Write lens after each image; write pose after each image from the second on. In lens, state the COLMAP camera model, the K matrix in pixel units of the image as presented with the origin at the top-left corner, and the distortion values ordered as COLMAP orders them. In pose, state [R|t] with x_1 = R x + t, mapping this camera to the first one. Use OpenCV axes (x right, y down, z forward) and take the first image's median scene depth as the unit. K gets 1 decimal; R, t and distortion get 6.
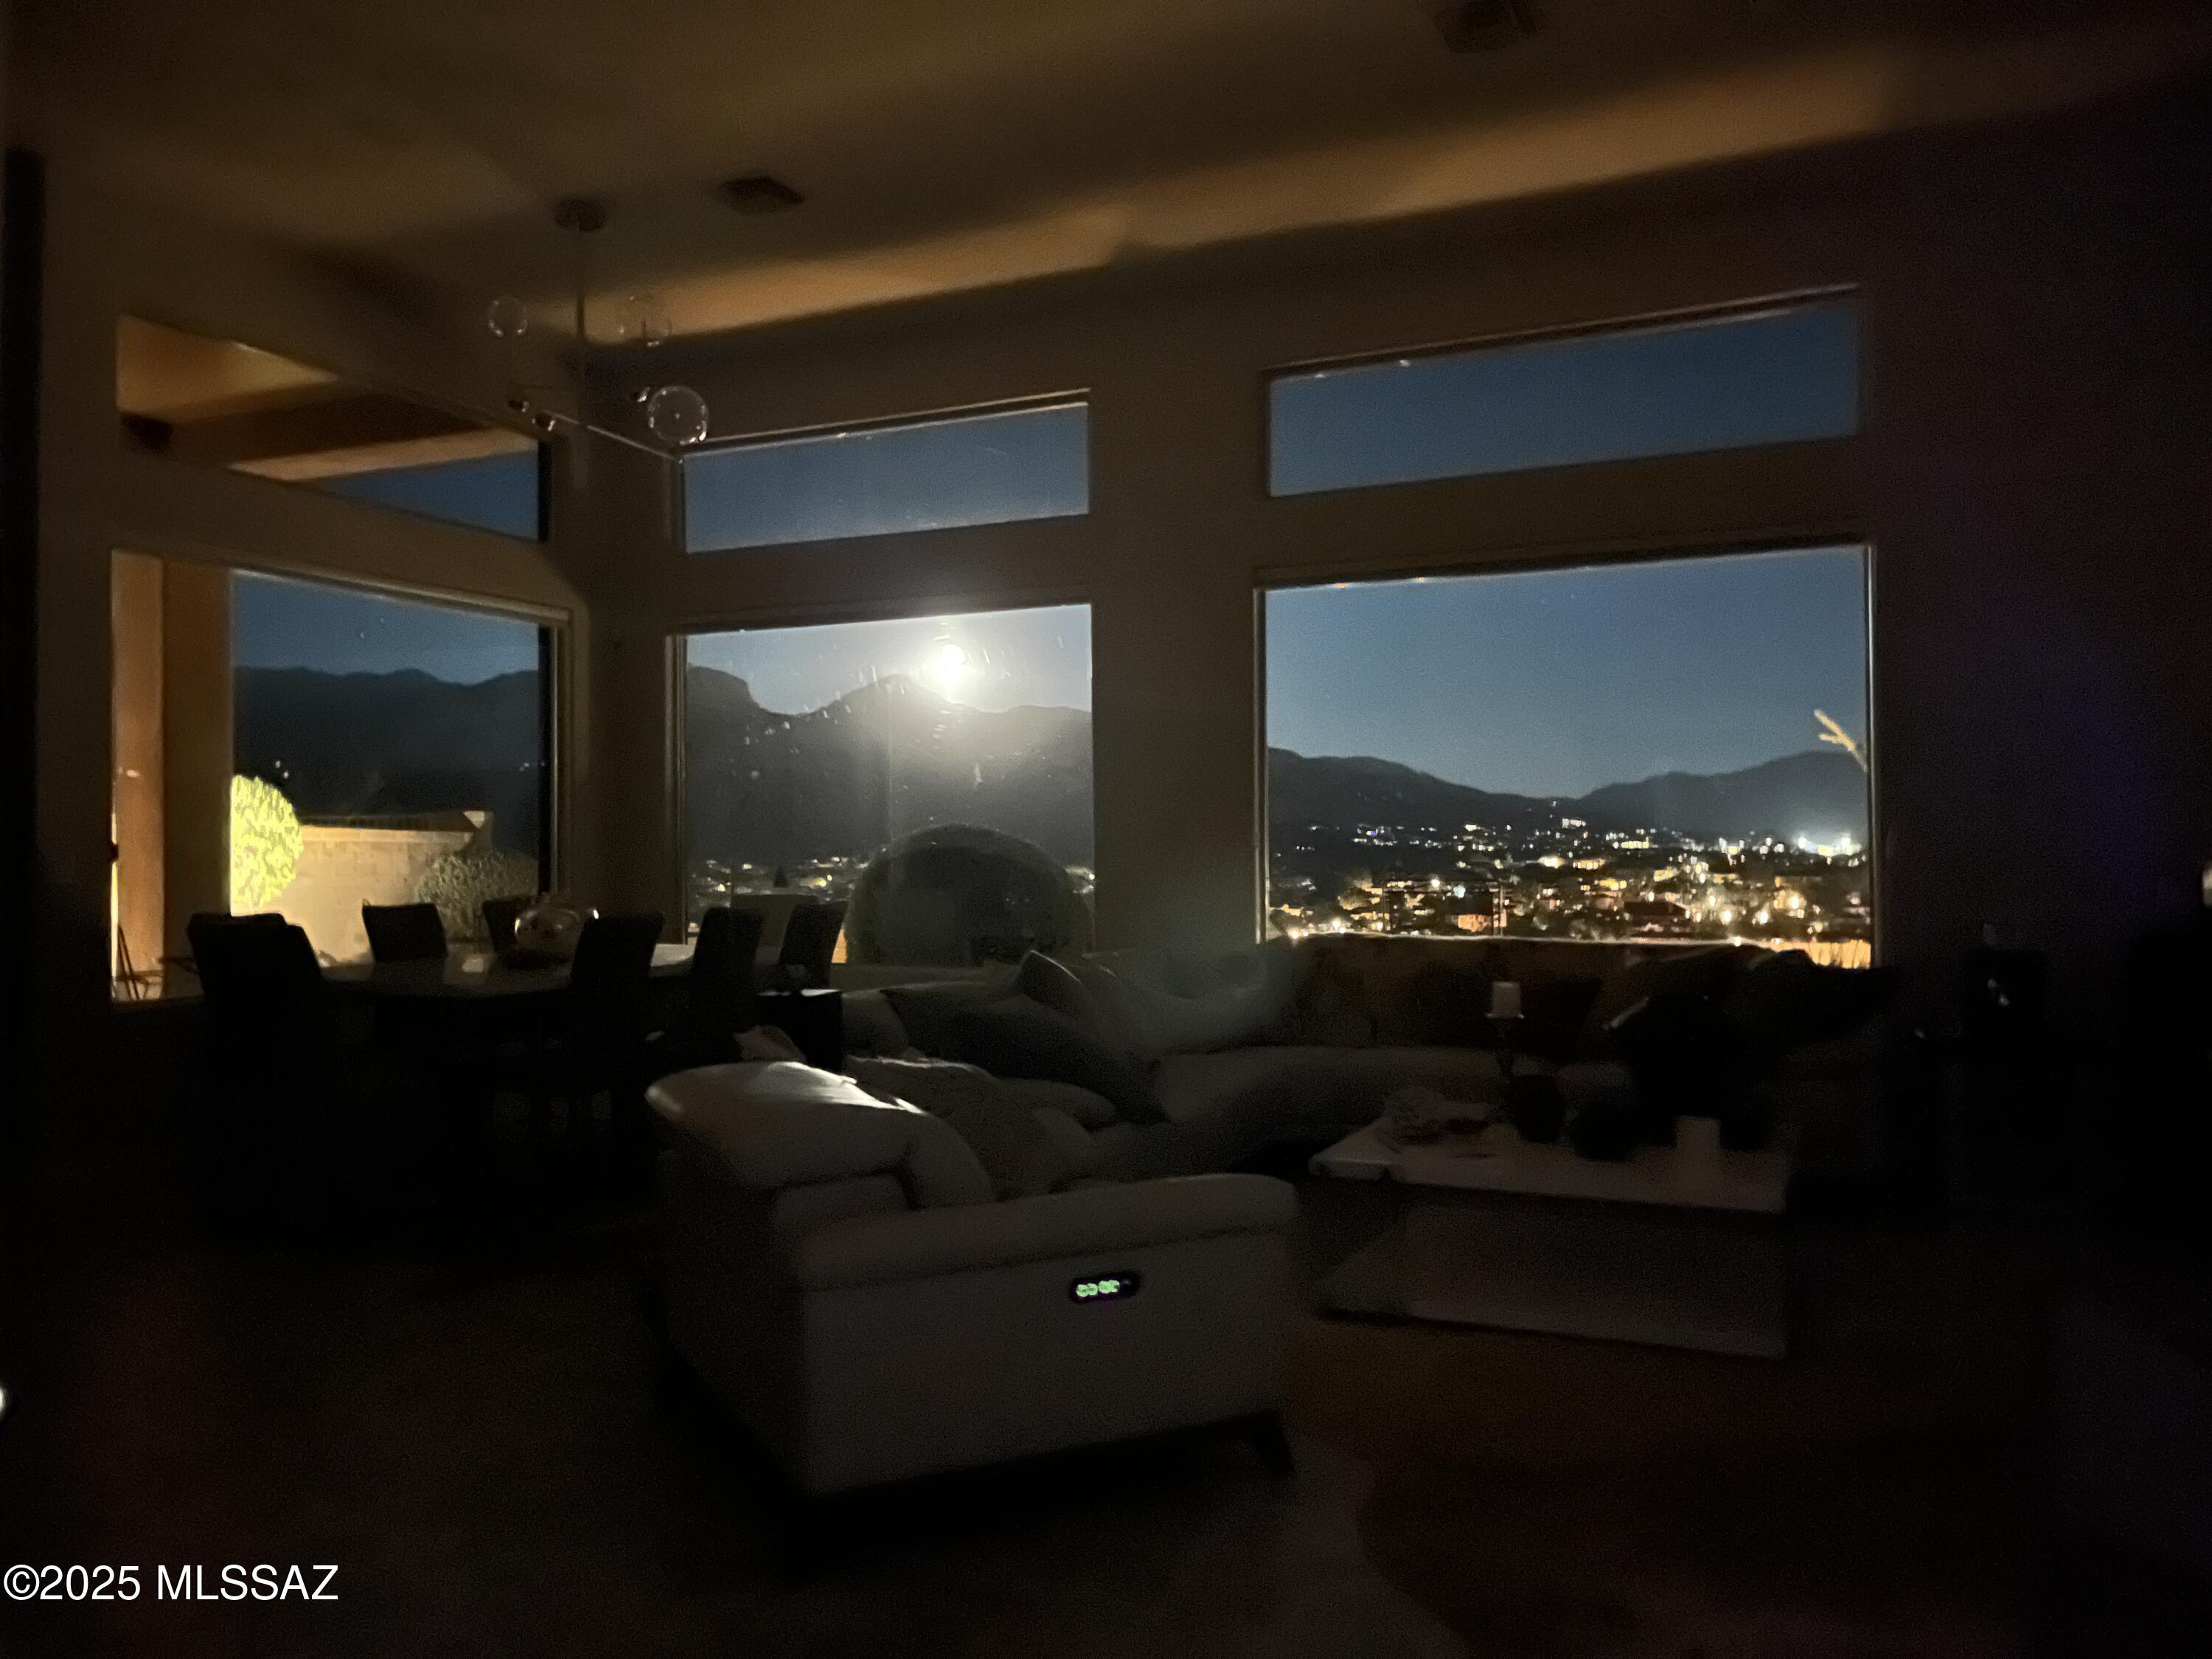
lens RADIAL K [[1651.6, 0, 1082.7], [0, 1651.6, 825.4], [0, 0, 1]] dist [0.025614, -0.037976]
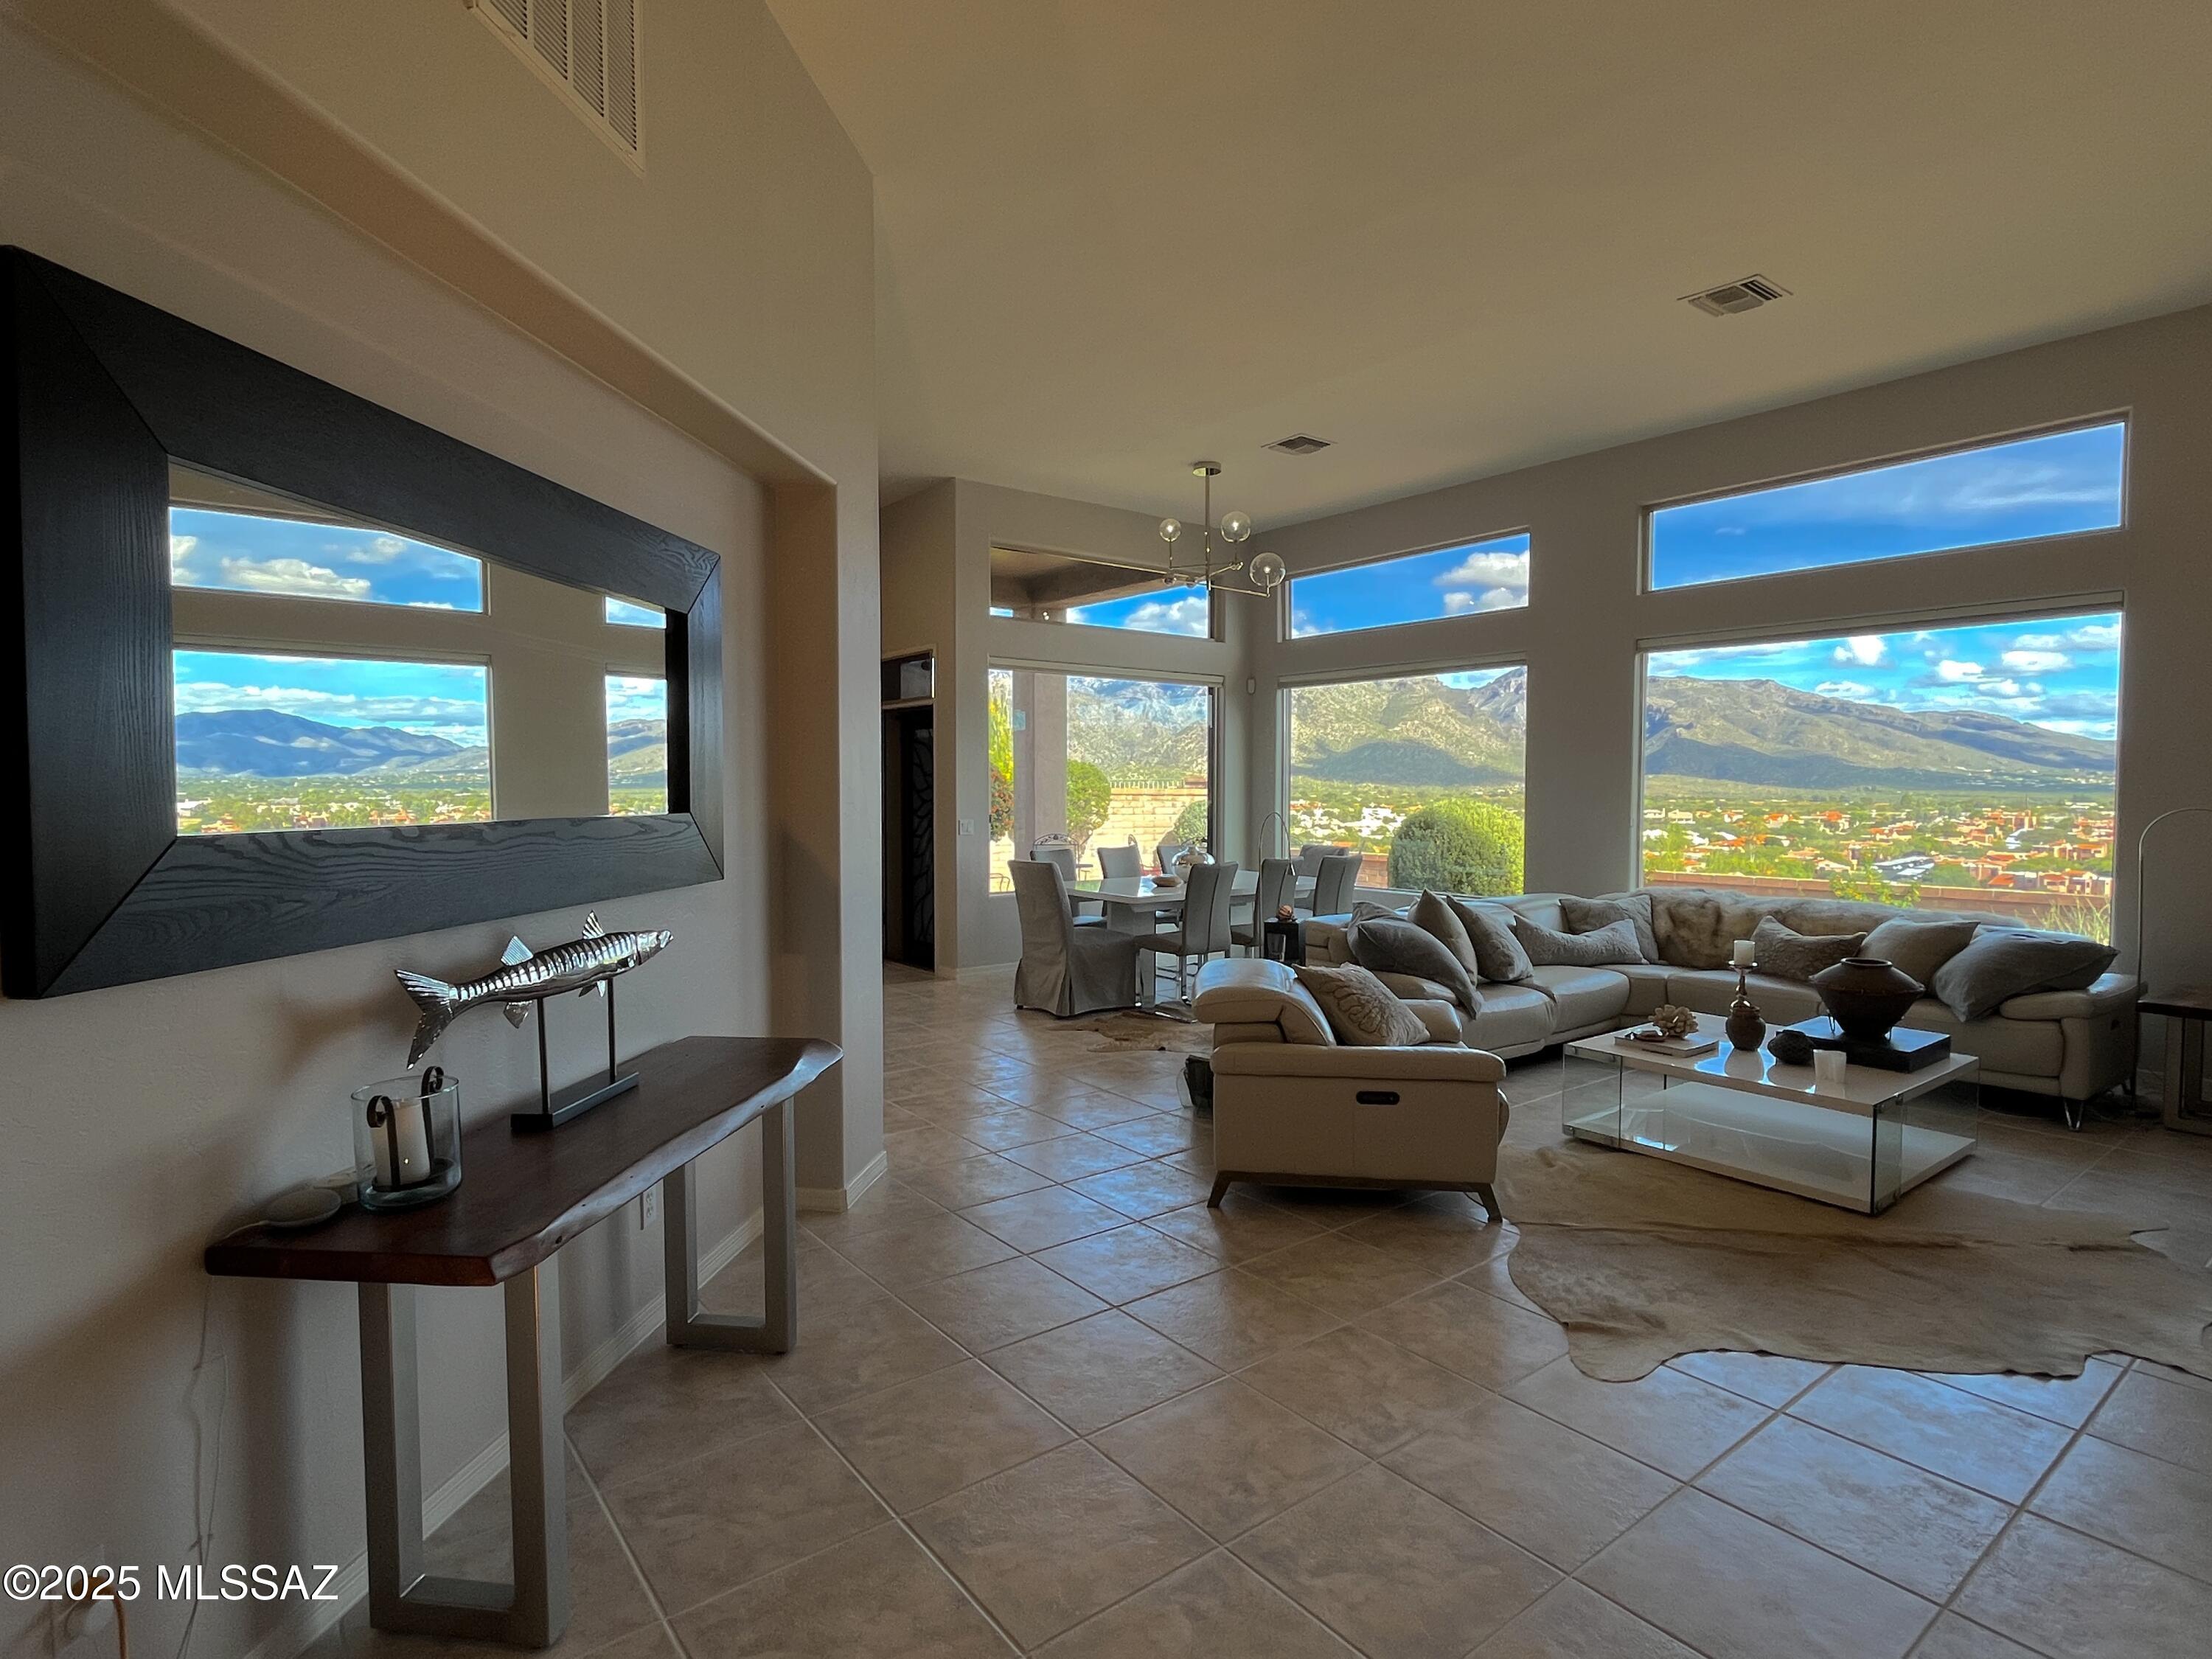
lens RADIAL K [[1130.9, 0, 1111.6], [0, 1130.9, 822.4], [0, 0, 1]] dist [-0.005858, -0.000928]
pose [[0.888941, 0.023539, -0.457417, 0.154139], [-0.000719, 0.998749, 0.049999, -0.041879], [0.458022, -0.044117, 0.887846, -0.134543]]
